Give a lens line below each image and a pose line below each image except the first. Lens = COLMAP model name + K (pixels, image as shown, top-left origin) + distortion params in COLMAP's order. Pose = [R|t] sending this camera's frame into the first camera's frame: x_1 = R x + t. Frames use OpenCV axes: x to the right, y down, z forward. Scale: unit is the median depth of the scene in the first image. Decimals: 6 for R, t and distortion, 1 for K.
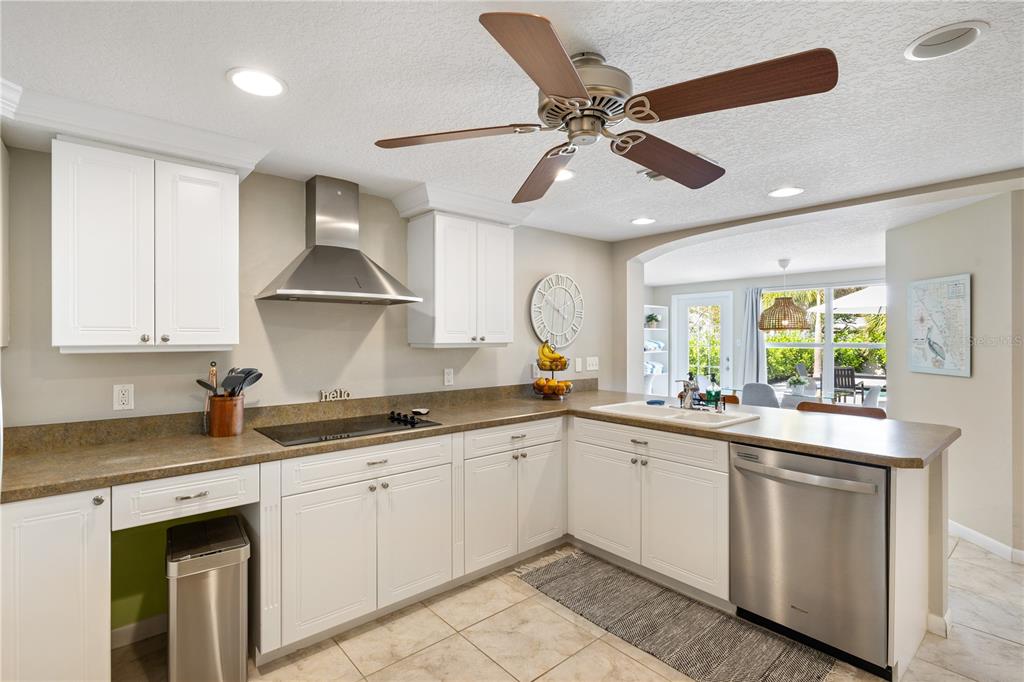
lens RADIAL K [[485.9, 0, 513.4], [0, 485.9, 342.5], [0, 0, 1]] dist [-0.003654, -0.000178]
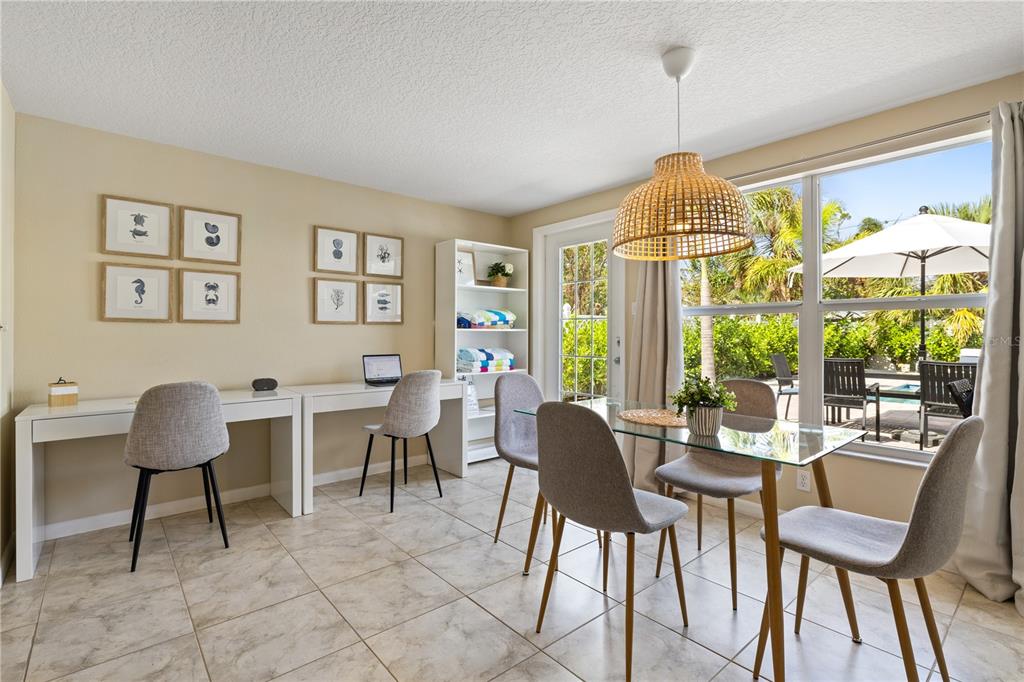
lens RADIAL K [[485.9, 0, 510.5], [0, 485.9, 335.8], [0, 0, 1]] dist [-0.003654, -0.000178]
pose [[0.999975, -0.000459, -0.007095, 0.303119], [0.000429, 0.999991, -0.004222, 0.027195], [0.007097, 0.004219, 0.999966, 0.445666]]
